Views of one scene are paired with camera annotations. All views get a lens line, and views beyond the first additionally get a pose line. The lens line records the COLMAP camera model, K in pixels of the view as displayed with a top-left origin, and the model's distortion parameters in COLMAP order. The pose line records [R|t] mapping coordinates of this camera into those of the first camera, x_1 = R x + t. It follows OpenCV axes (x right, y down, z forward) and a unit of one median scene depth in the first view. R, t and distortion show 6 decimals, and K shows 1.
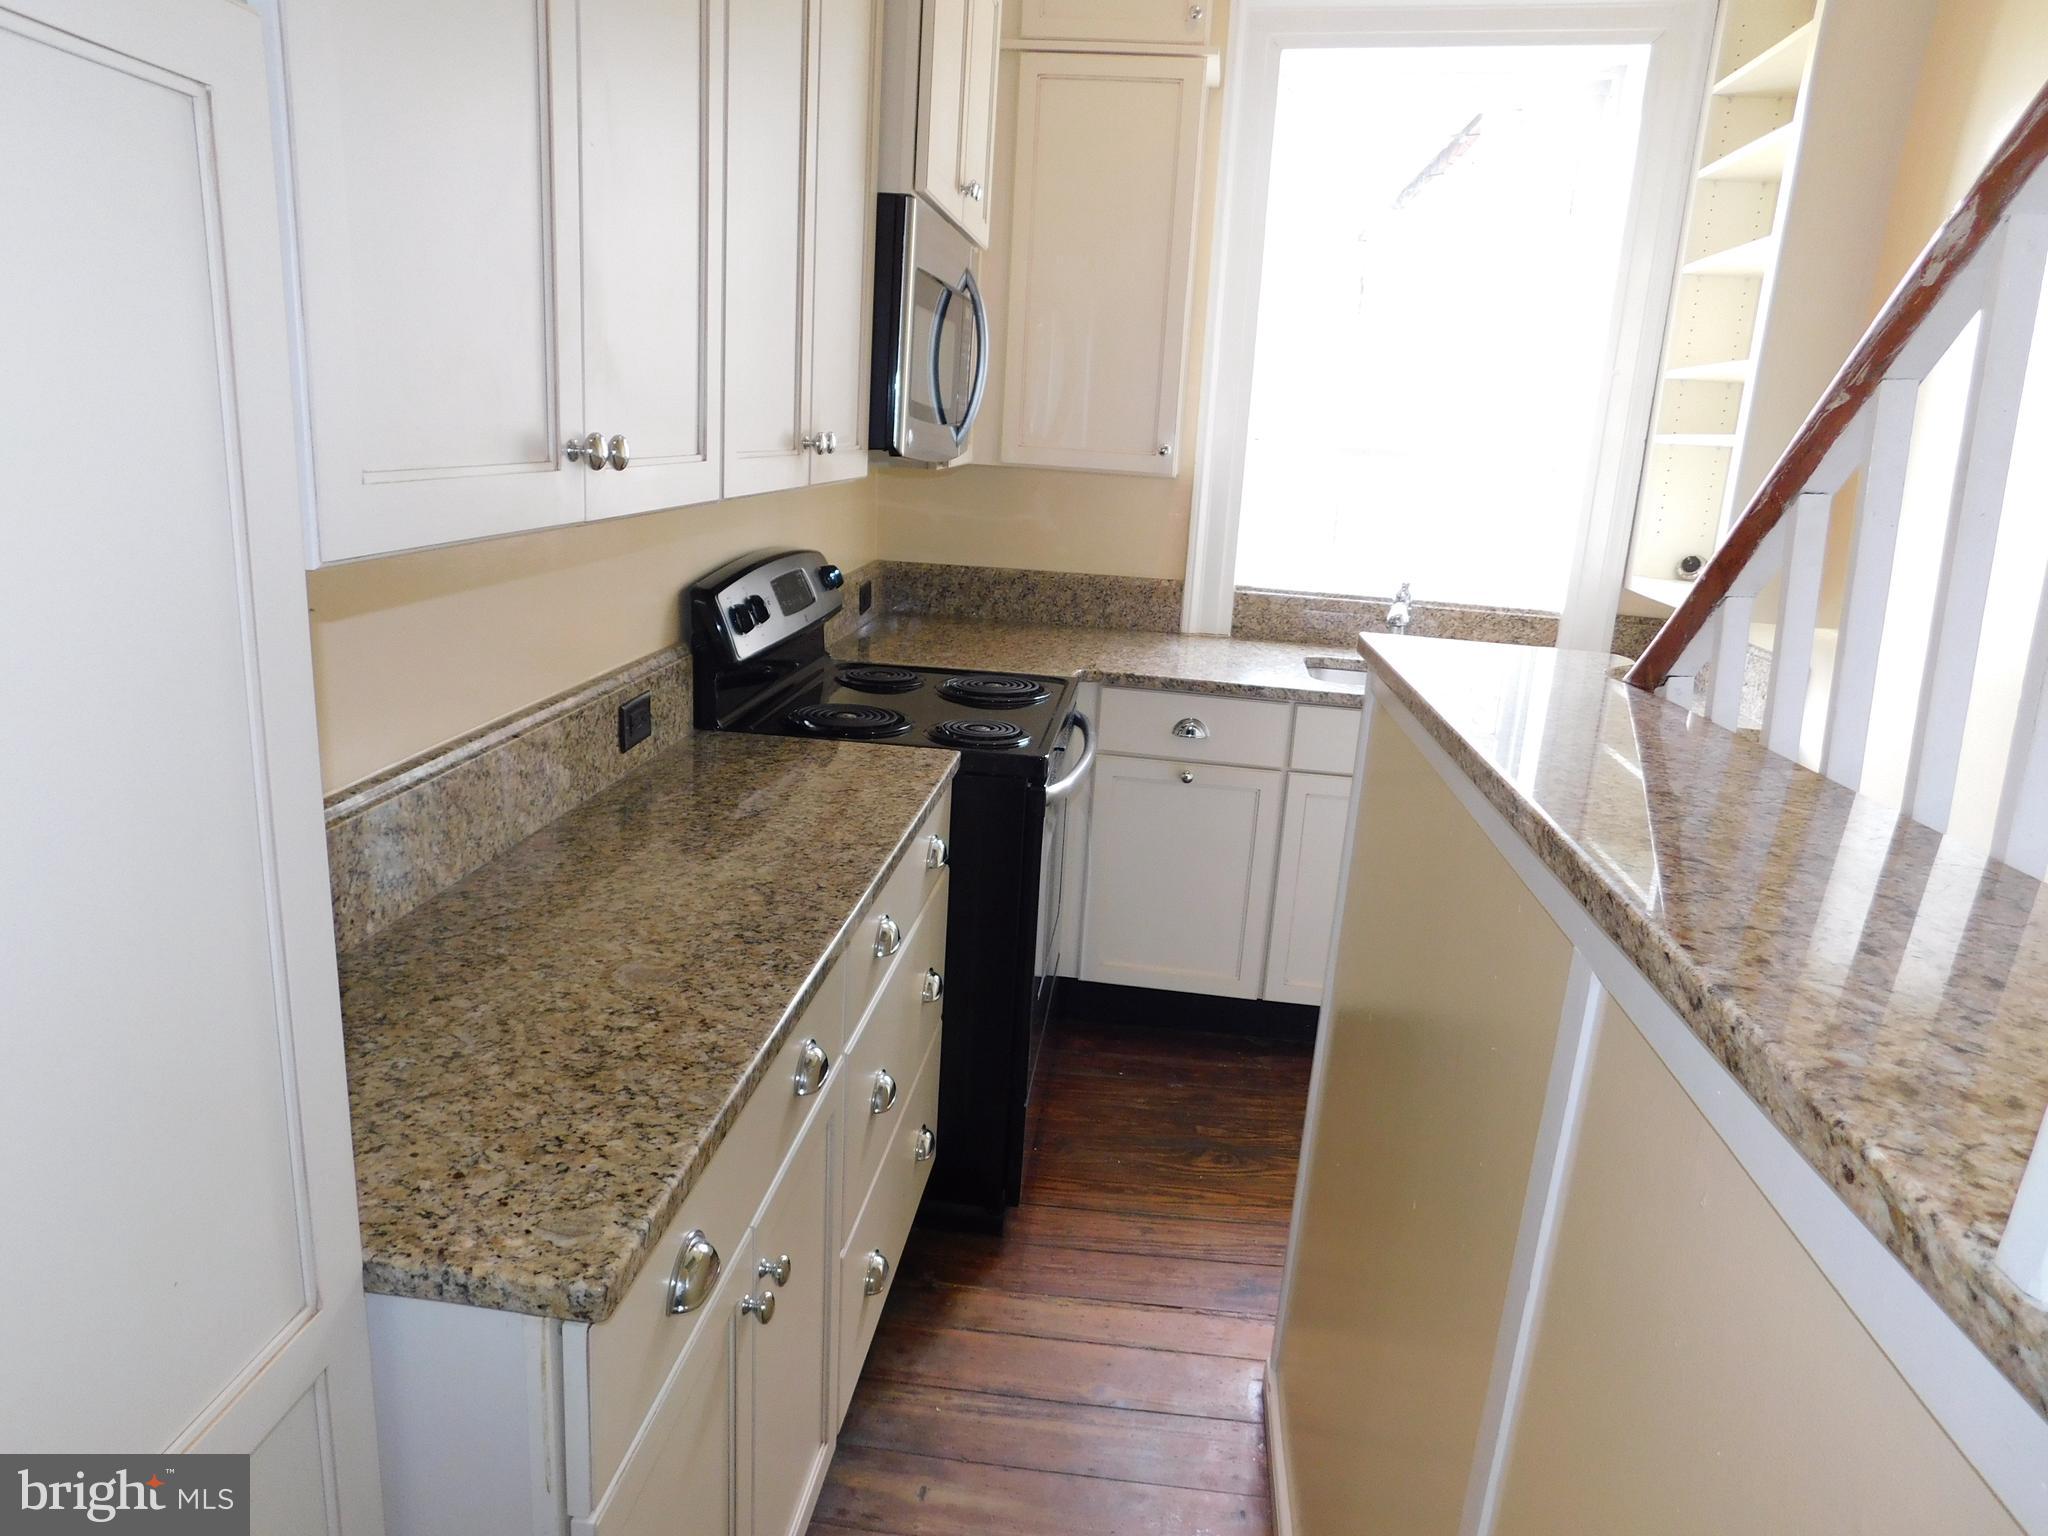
lens RADIAL K [[1363.9, 0, 1017.2], [0, 1363.9, 752.5], [0, 0, 1]] dist [-0.066552, 0.051670]
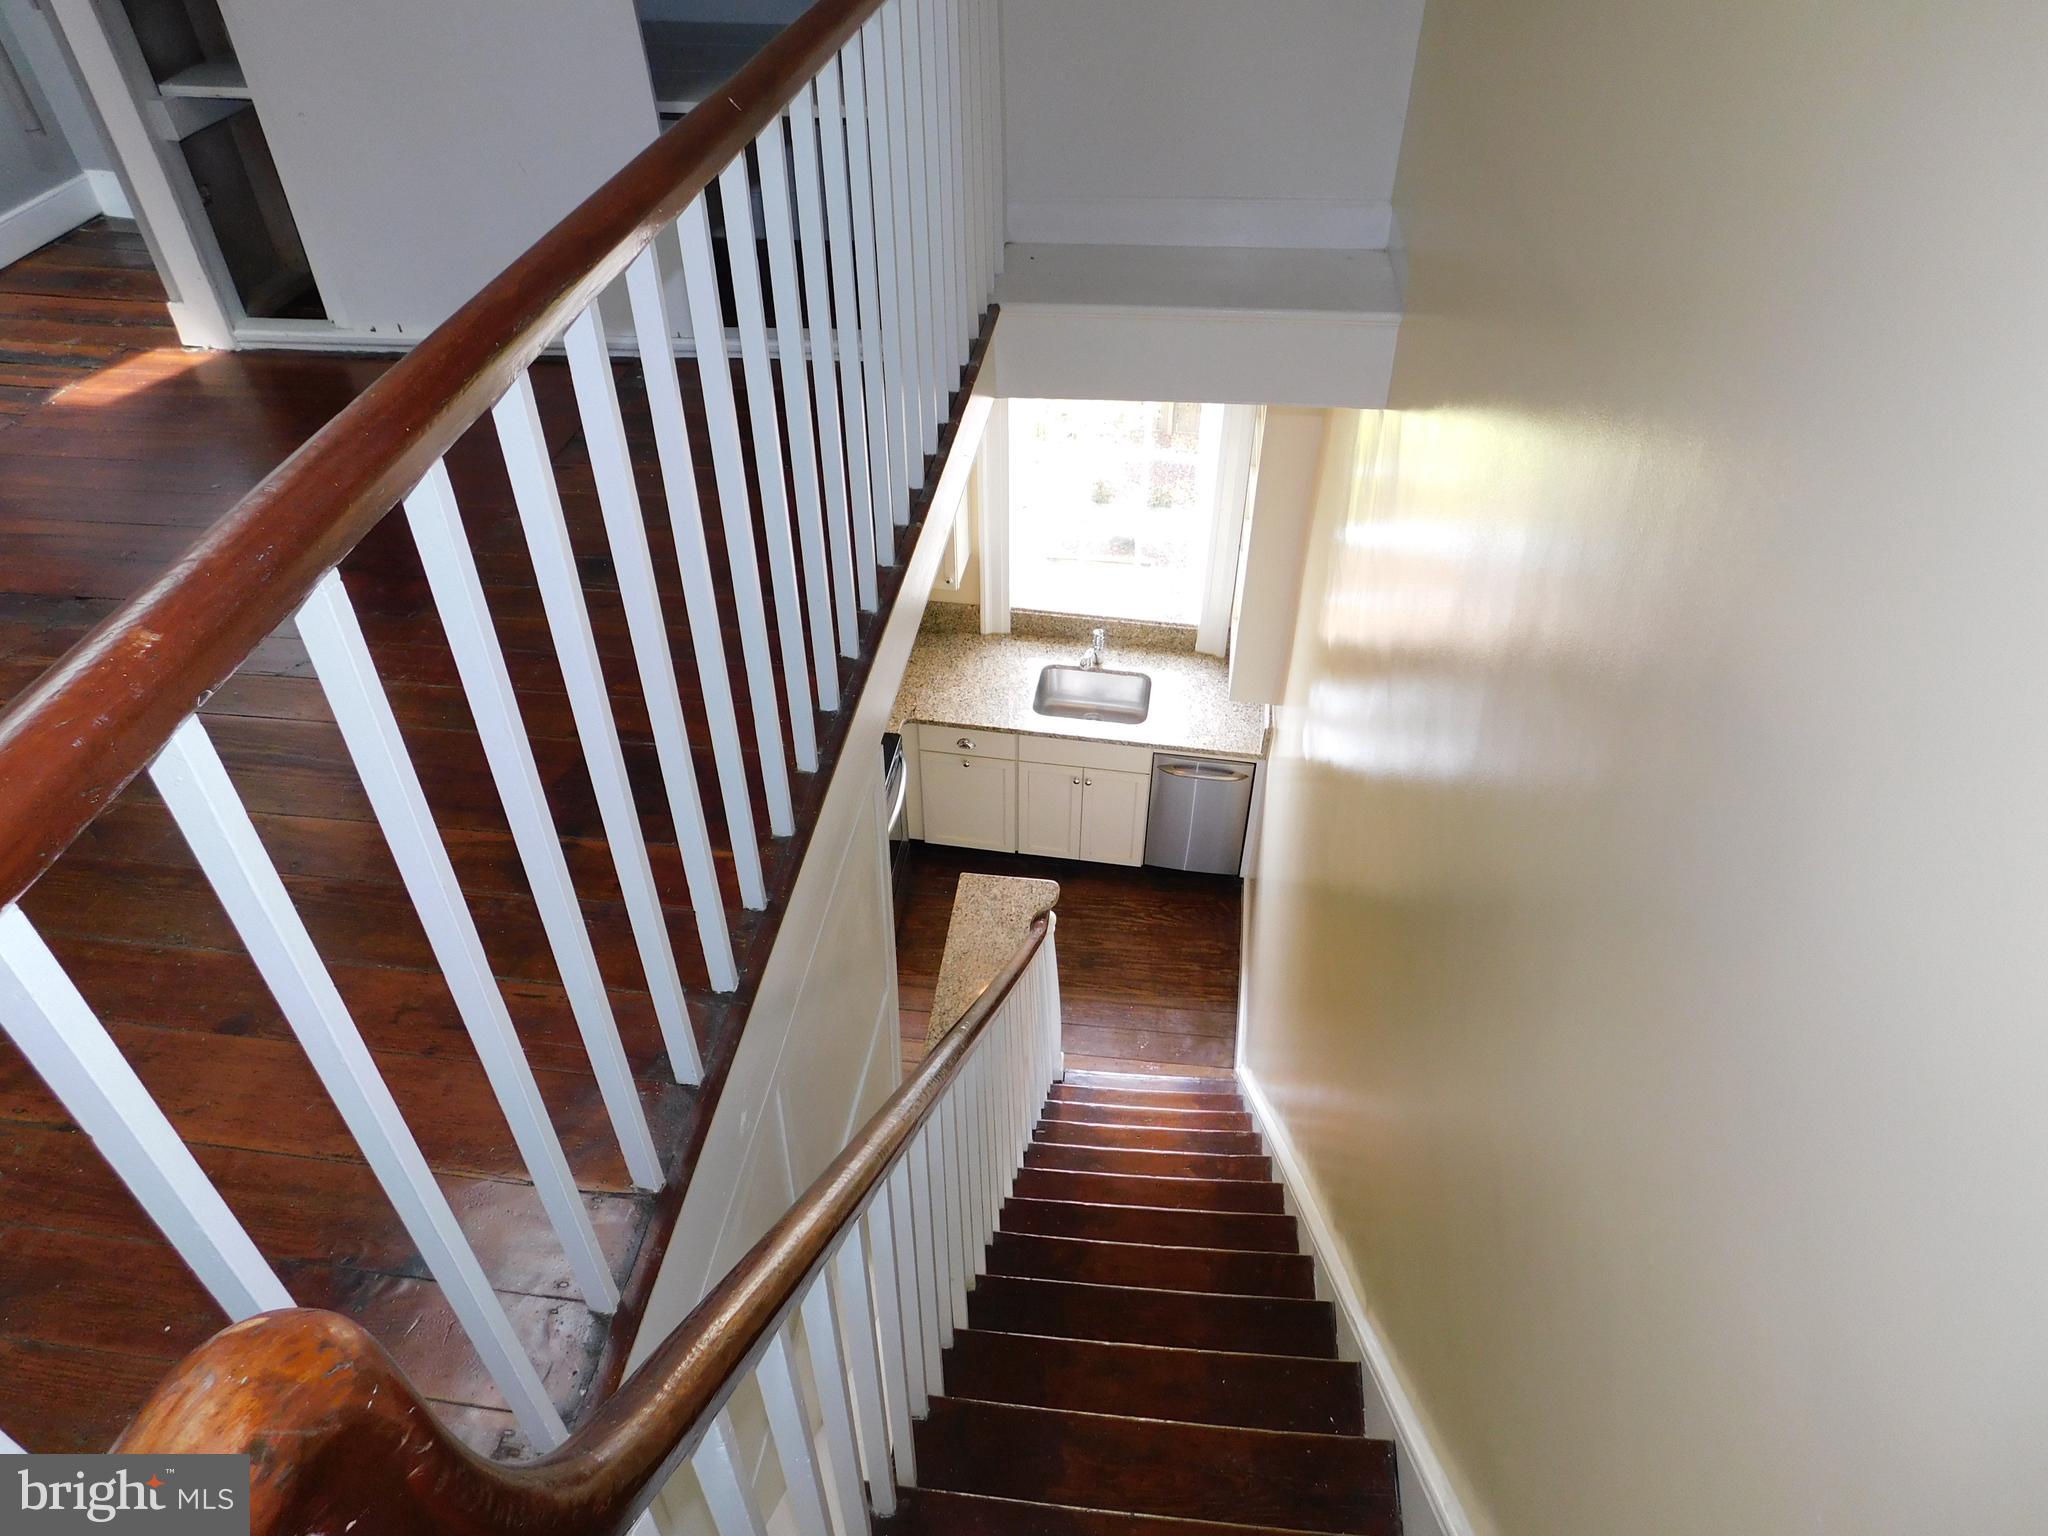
lens RADIAL K [[1363.9, 0, 1027.1], [0, 1363.9, 784.1], [0, 0, 1]] dist [-0.066552, 0.051670]
pose [[0.998467, -0.030553, -0.046156, 0.256839], [0.048629, 0.882502, 0.467788, -0.736032], [0.026440, -0.469316, 0.882635, -0.615051]]
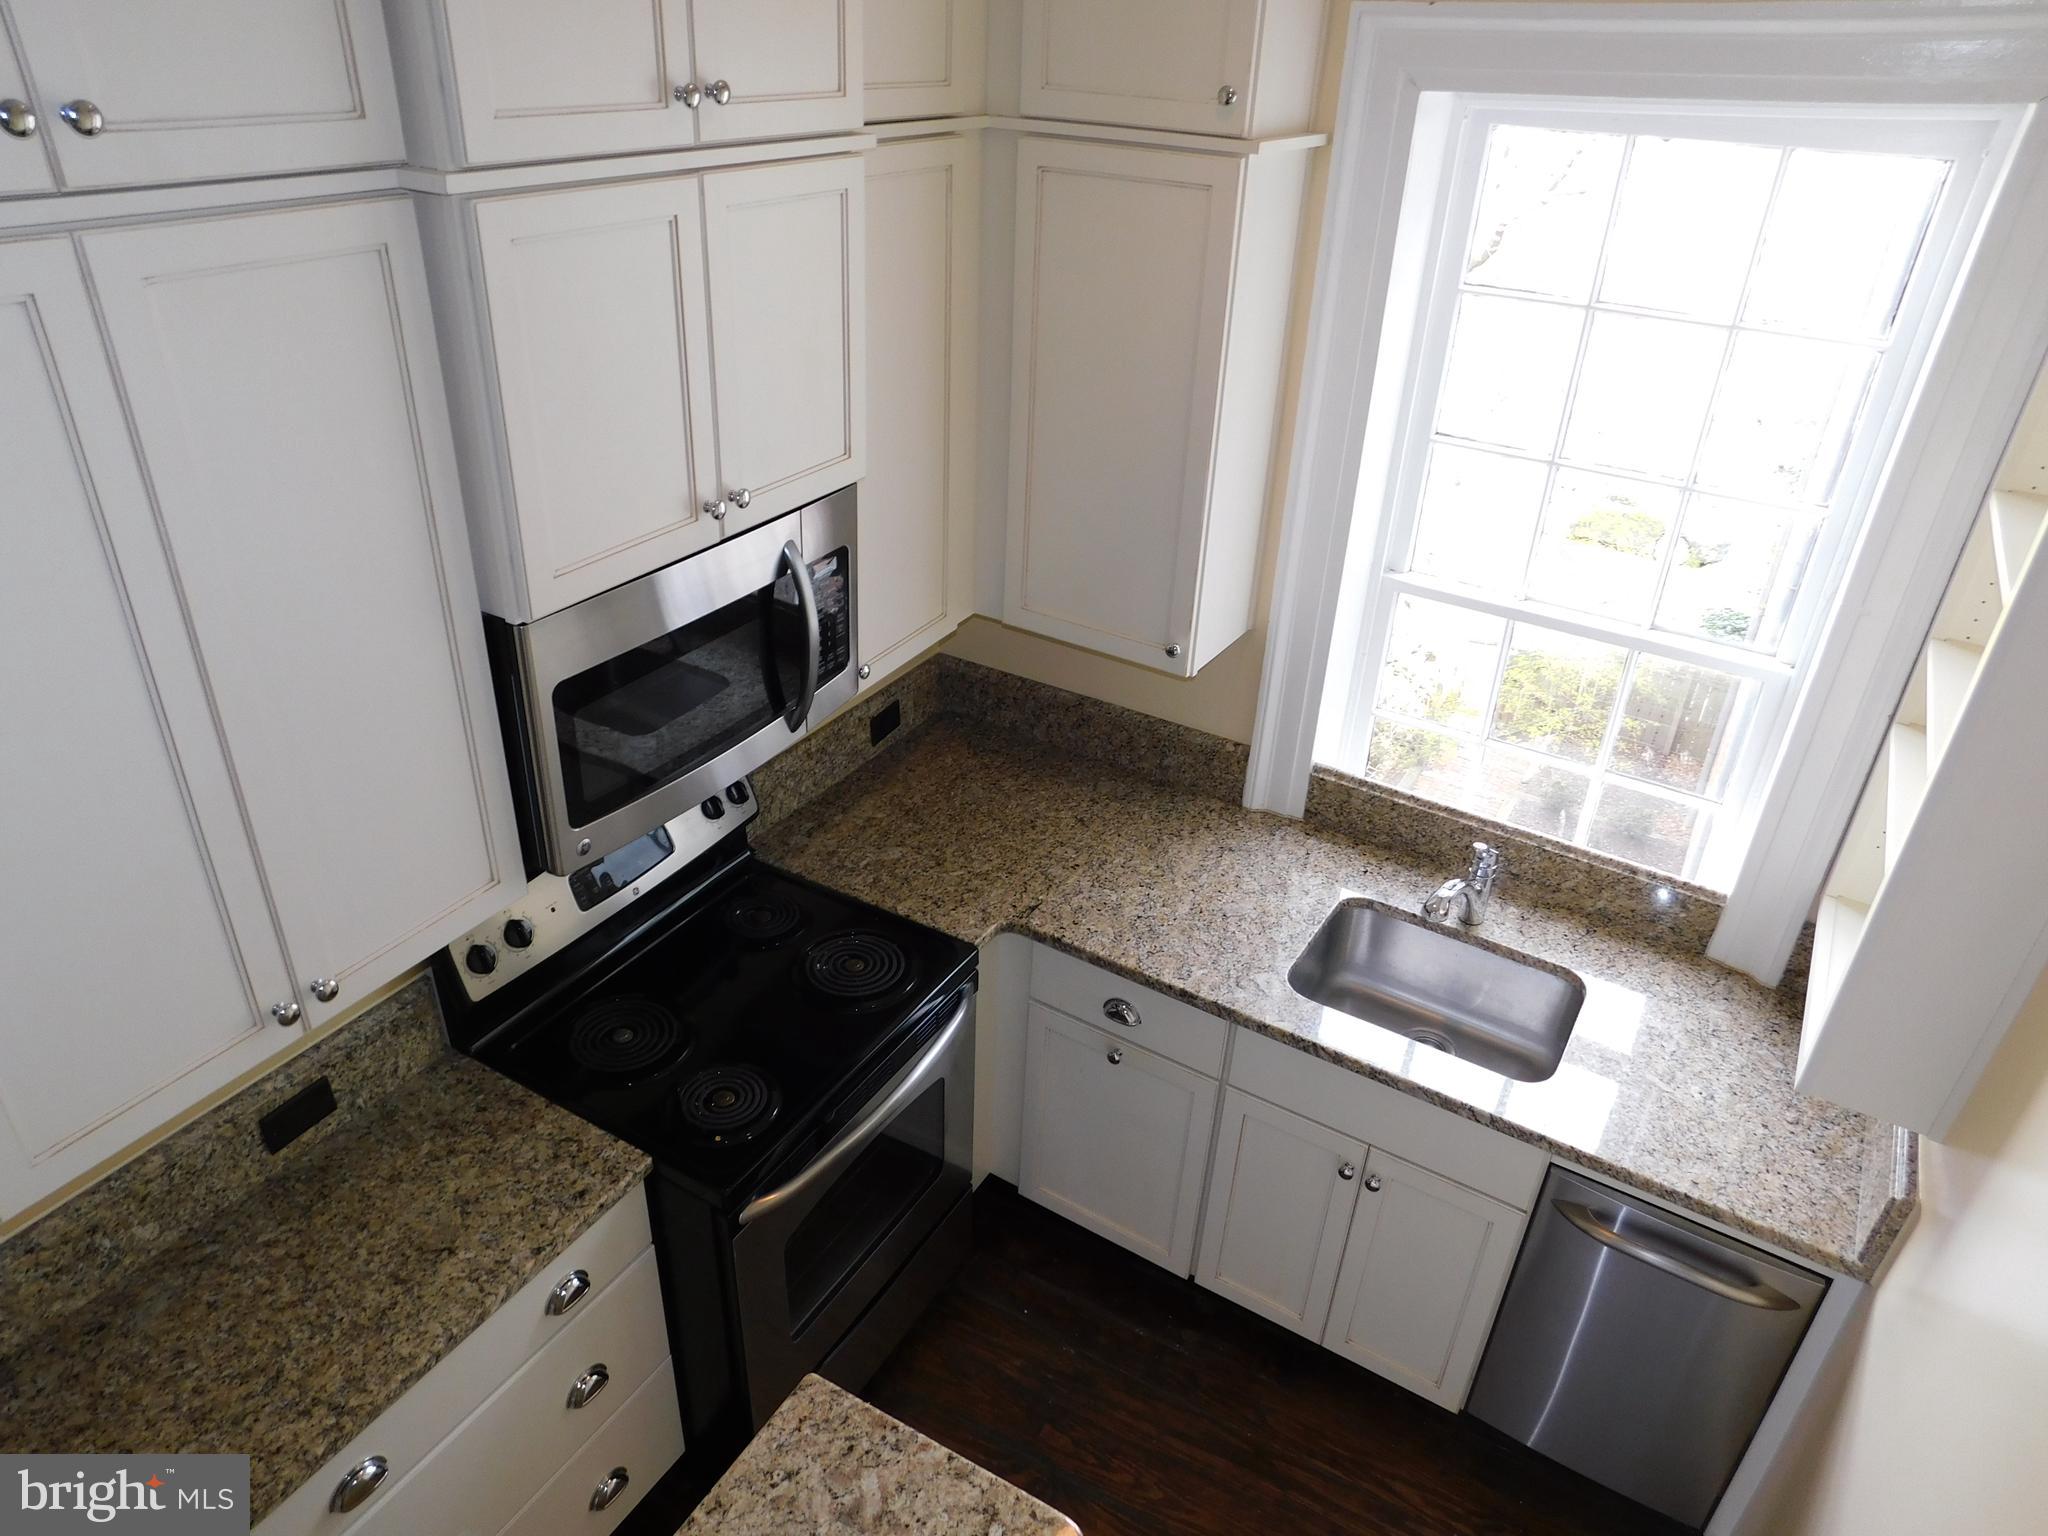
lens RADIAL K [[1363.9, 0, 1009.4], [0, 1363.9, 761.8], [0, 0, 1]] dist [-0.066552, 0.051670]
pose [[0.910949, 0.184954, -0.368734, 0.299346], [-0.083611, 0.958086, 0.274009, -0.338171], [0.403957, -0.218778, 0.888231, 0.210222]]
